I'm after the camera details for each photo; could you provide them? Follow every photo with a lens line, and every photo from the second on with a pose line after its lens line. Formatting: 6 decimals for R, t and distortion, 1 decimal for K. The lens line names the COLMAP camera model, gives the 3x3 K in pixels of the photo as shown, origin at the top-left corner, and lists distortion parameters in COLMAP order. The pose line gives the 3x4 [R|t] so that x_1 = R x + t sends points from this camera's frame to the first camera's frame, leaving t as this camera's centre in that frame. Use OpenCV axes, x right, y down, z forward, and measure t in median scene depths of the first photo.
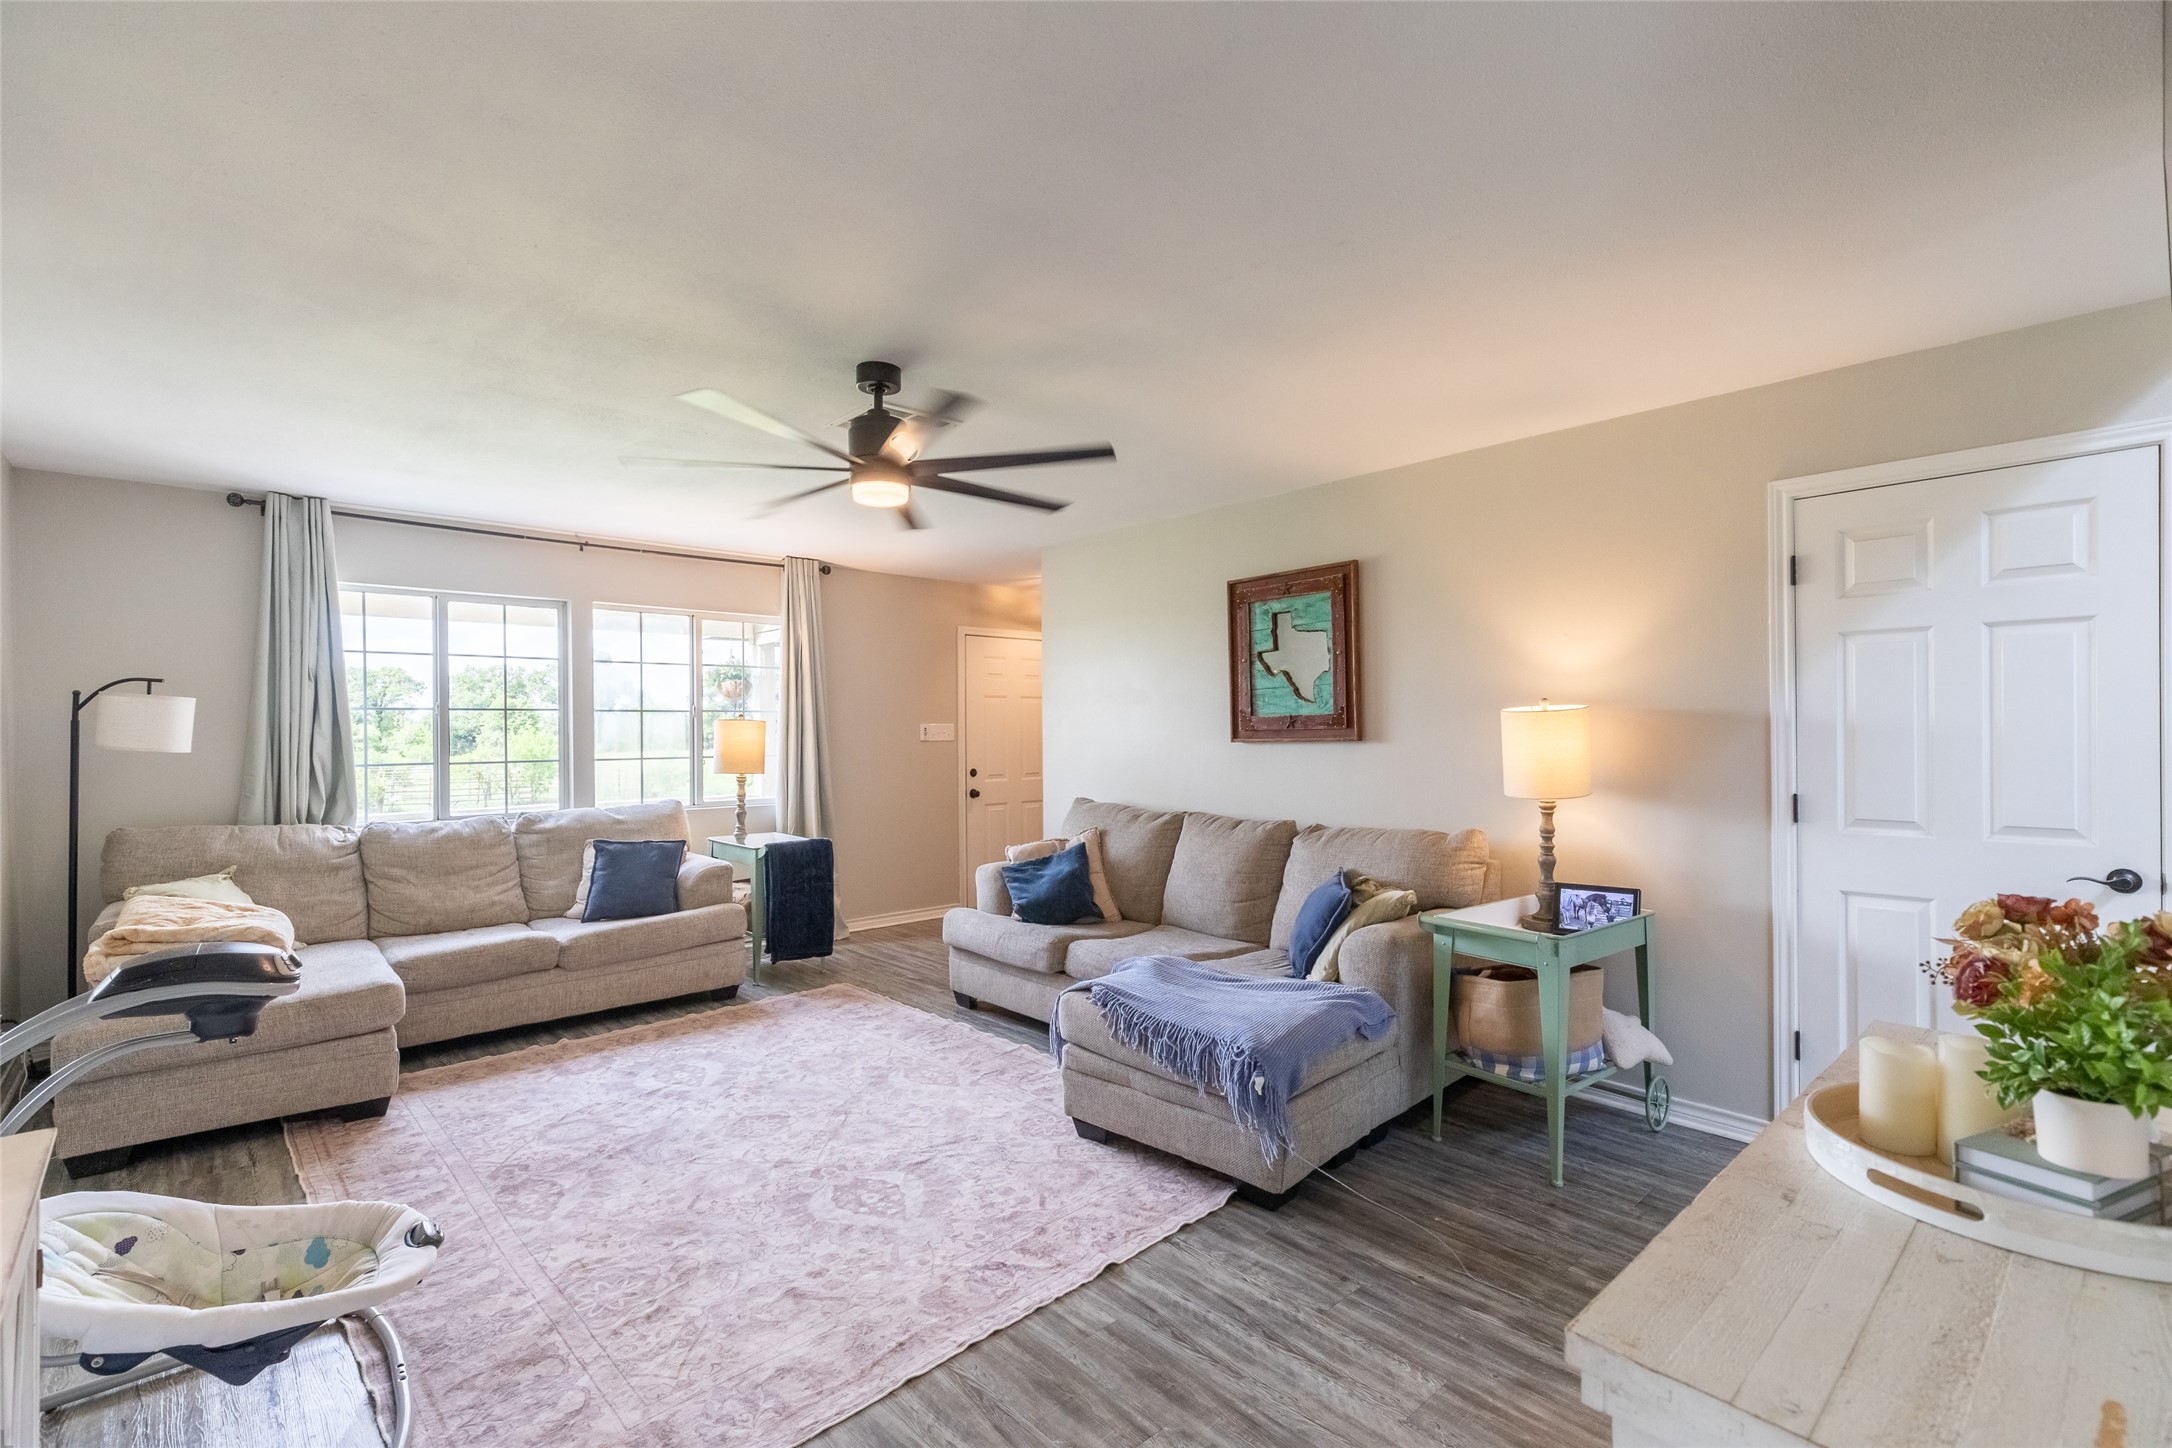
lens RADIAL K [[984.6, 0, 1075.6], [0, 984.6, 727.5], [0, 0, 1]] dist [0.002214, -0.000571]
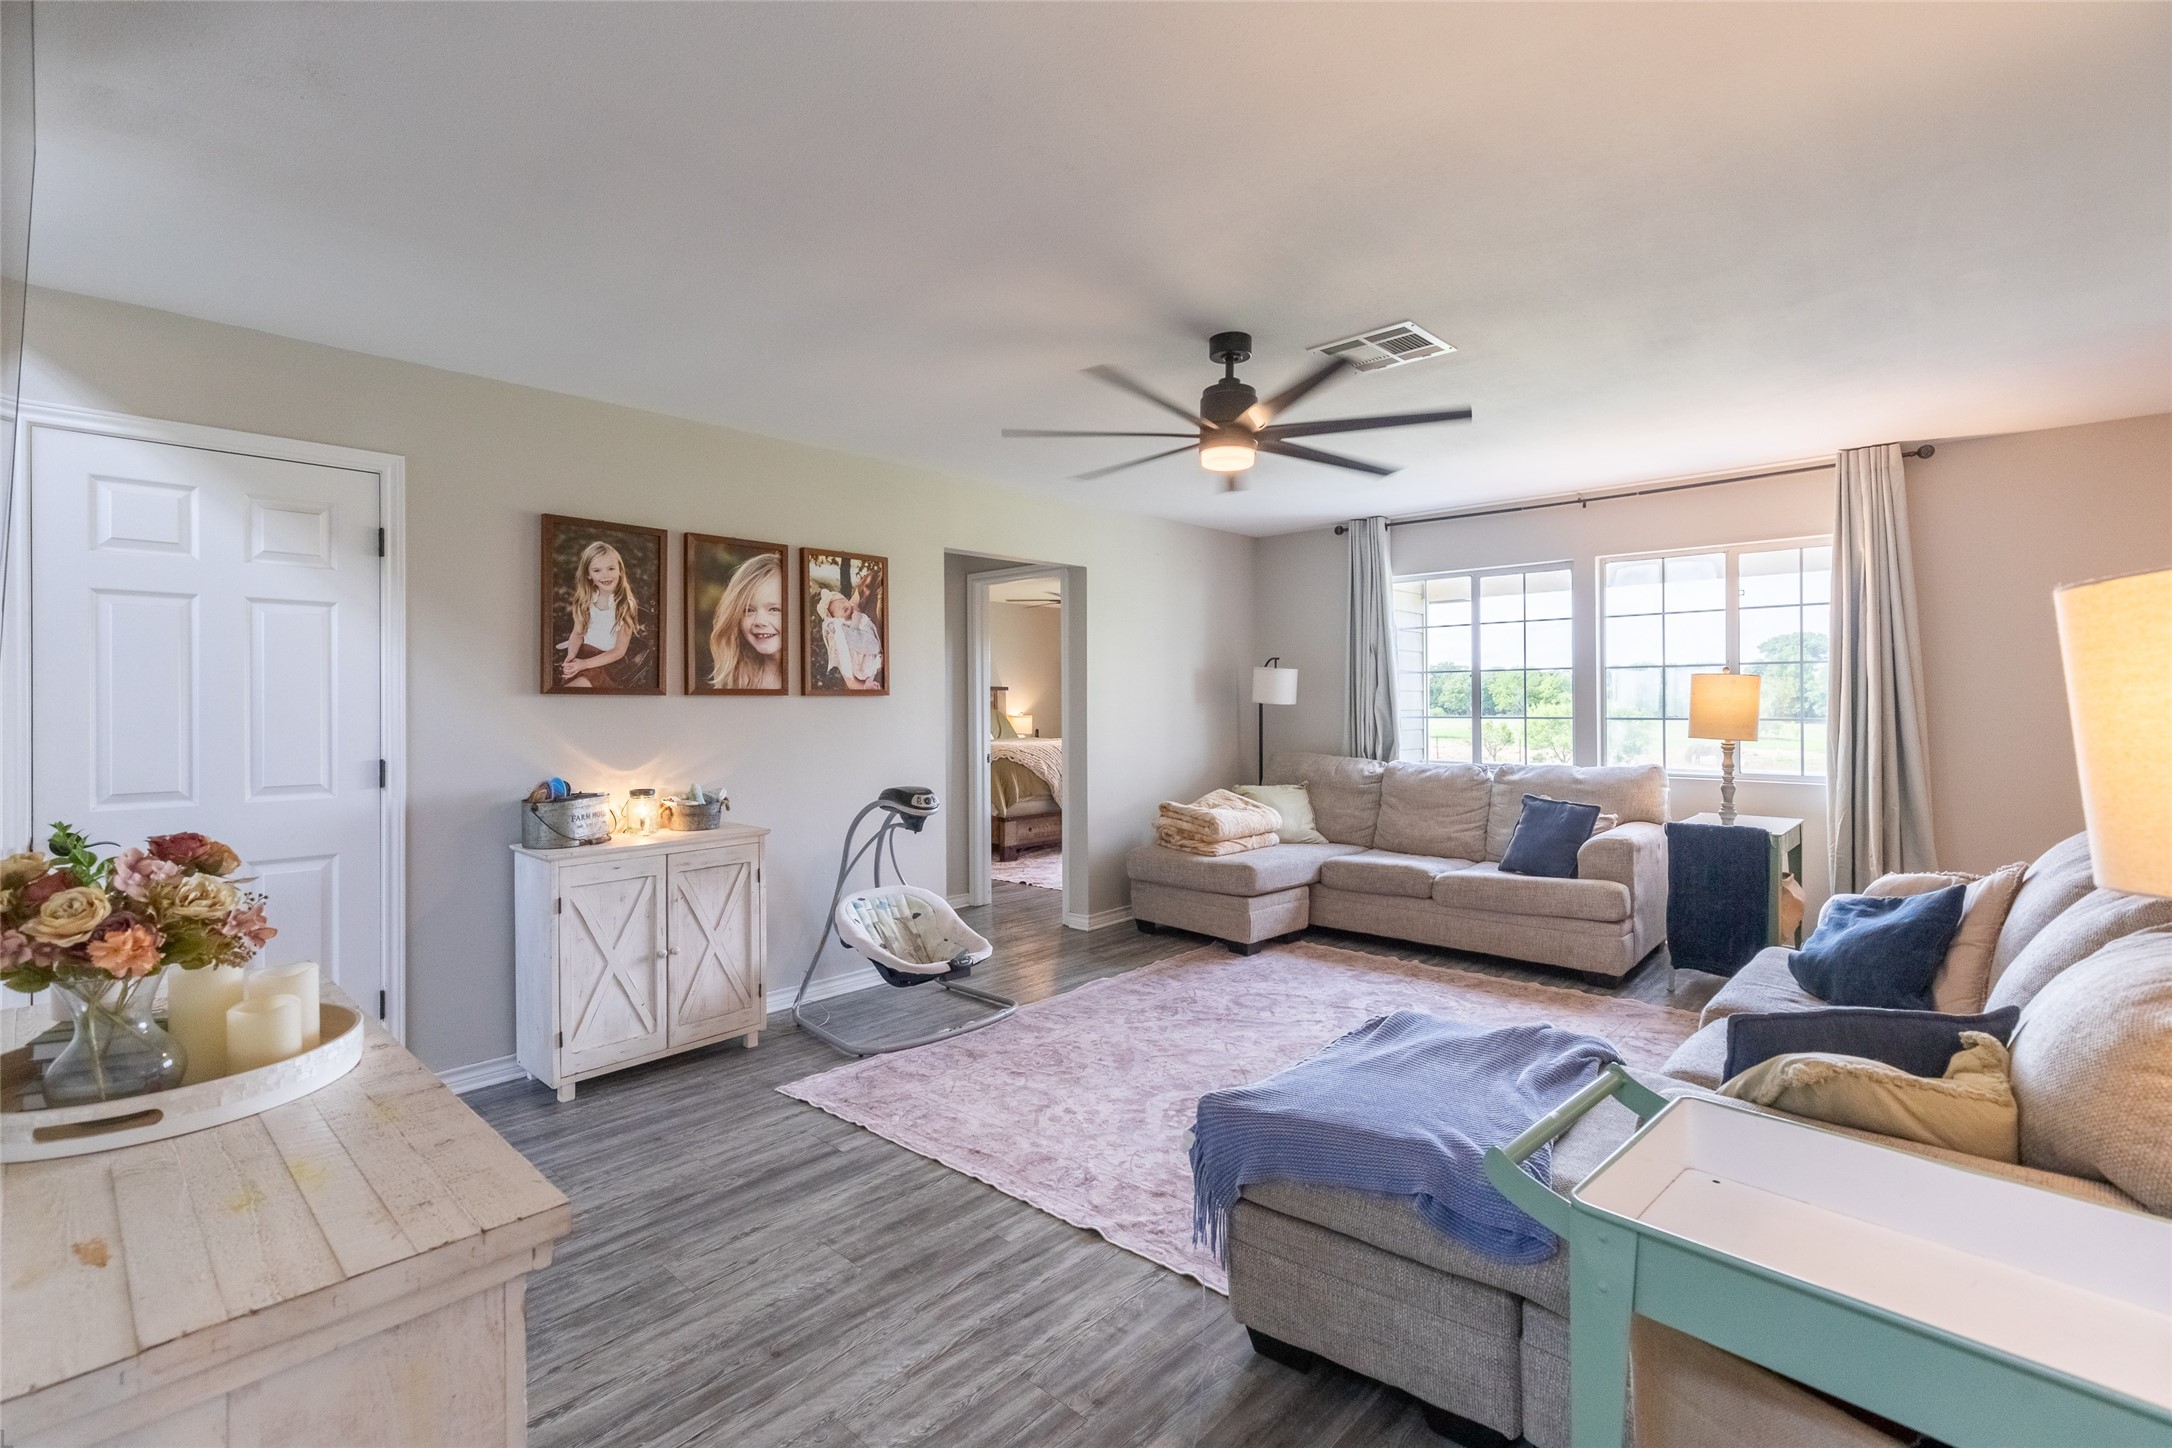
lens RADIAL K [[984.6, 0, 1075.5], [0, 984.6, 705.6], [0, 0, 1]] dist [0.002214, -0.000571]
pose [[0.075256, 0.010332, -0.997111, 0.594957], [0.005781, 0.999925, 0.010797, 0.008703], [0.997147, -0.006577, 0.075191, 0.541186]]
